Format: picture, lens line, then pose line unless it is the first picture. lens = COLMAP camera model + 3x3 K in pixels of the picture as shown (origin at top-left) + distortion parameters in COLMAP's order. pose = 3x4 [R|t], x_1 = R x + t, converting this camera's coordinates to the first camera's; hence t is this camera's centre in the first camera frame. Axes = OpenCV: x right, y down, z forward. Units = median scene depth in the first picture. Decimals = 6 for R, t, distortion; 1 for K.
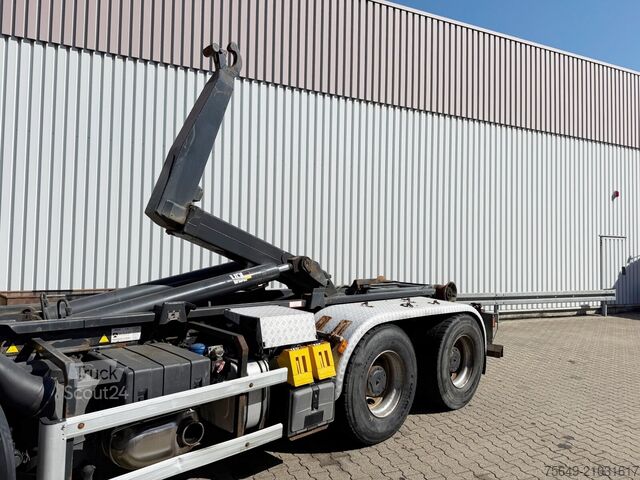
lens RADIAL K [[453.5, 0, 324.0], [0, 453.5, 235.6], [0, 0, 1]] dist [0.040933, -0.040194]
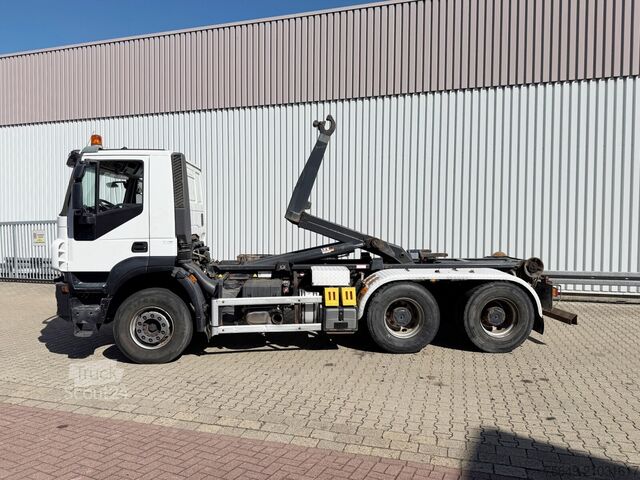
lens RADIAL K [[454.8, 0, 325.4], [0, 454.8, 234.5], [0, 0, 1]] dist [0.045149, -0.044431]
pose [[0.752415, -0.007319, -0.658648, 0.928762], [0.042679, 0.998379, 0.037662, -0.034416], [0.657305, -0.056448, 0.751508, -0.334918]]
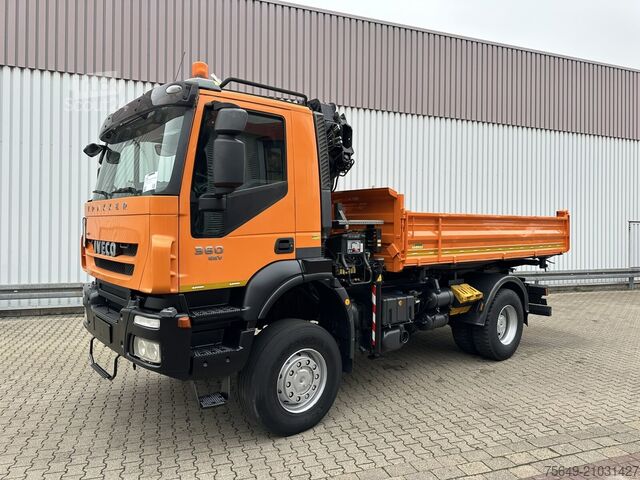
lens RADIAL K [[453.5, 0, 326.5], [0, 453.5, 241.5], [0, 0, 1]] dist [0.040933, -0.040194]
pose [[0.997422, -0.011046, -0.070899, -0.234801], [0.014672, 0.998600, 0.050824, -0.056210], [0.070238, -0.051733, 0.996188, -0.620663]]
